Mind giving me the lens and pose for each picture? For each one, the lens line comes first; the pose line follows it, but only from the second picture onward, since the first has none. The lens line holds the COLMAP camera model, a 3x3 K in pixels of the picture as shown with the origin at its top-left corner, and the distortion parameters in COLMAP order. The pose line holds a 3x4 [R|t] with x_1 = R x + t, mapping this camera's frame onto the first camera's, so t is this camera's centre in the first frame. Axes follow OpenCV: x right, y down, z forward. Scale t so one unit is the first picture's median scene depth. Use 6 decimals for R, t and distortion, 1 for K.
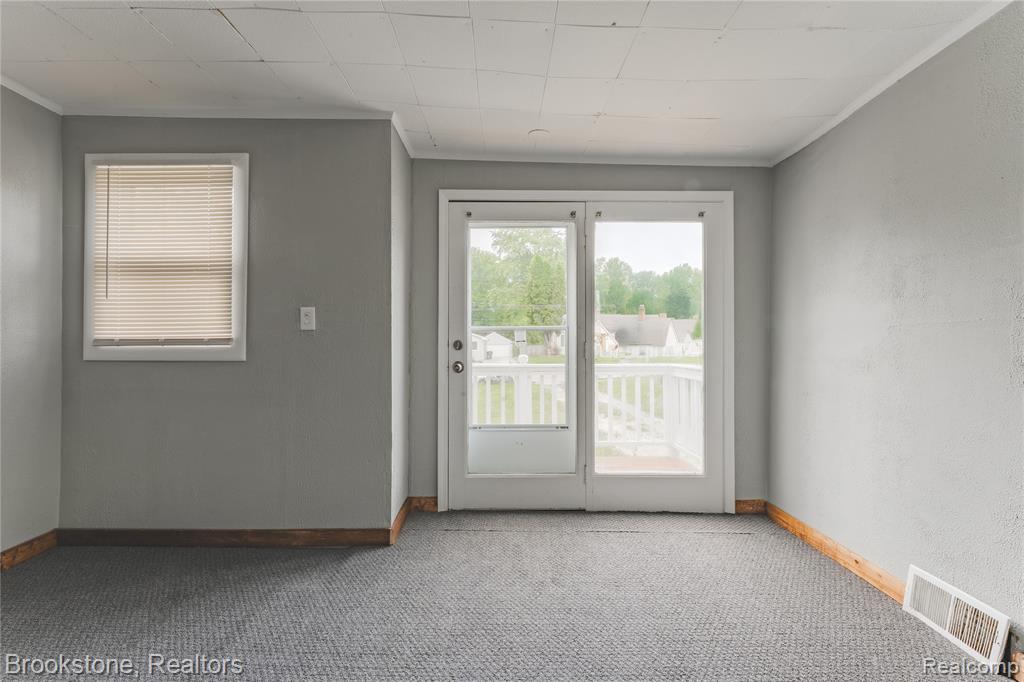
lens RADIAL K [[430.2, 0, 512.8], [0, 430.2, 343.3], [0, 0, 1]] dist [0.006435, -0.001371]
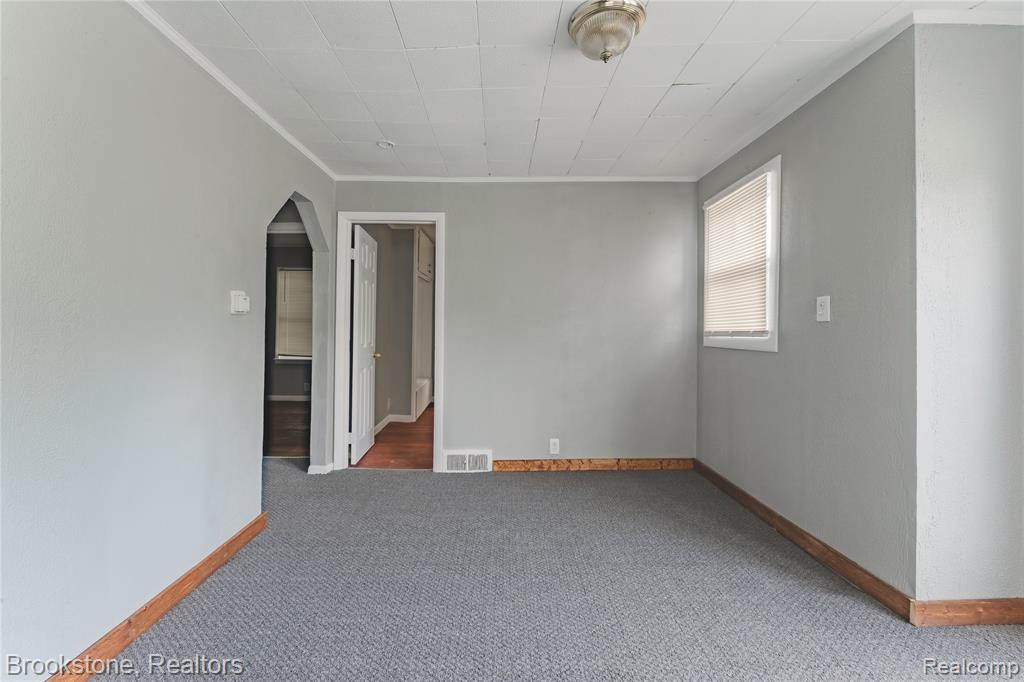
lens RADIAL K [[430.2, 0, 495.0], [0, 430.2, 326.2], [0, 0, 1]] dist [0.006435, -0.001371]
pose [[-0.021296, -0.009539, -0.999728, 0.453265], [-0.006083, 0.999937, -0.009412, -0.008705], [0.999755, 0.005880, -0.021353, 0.336032]]
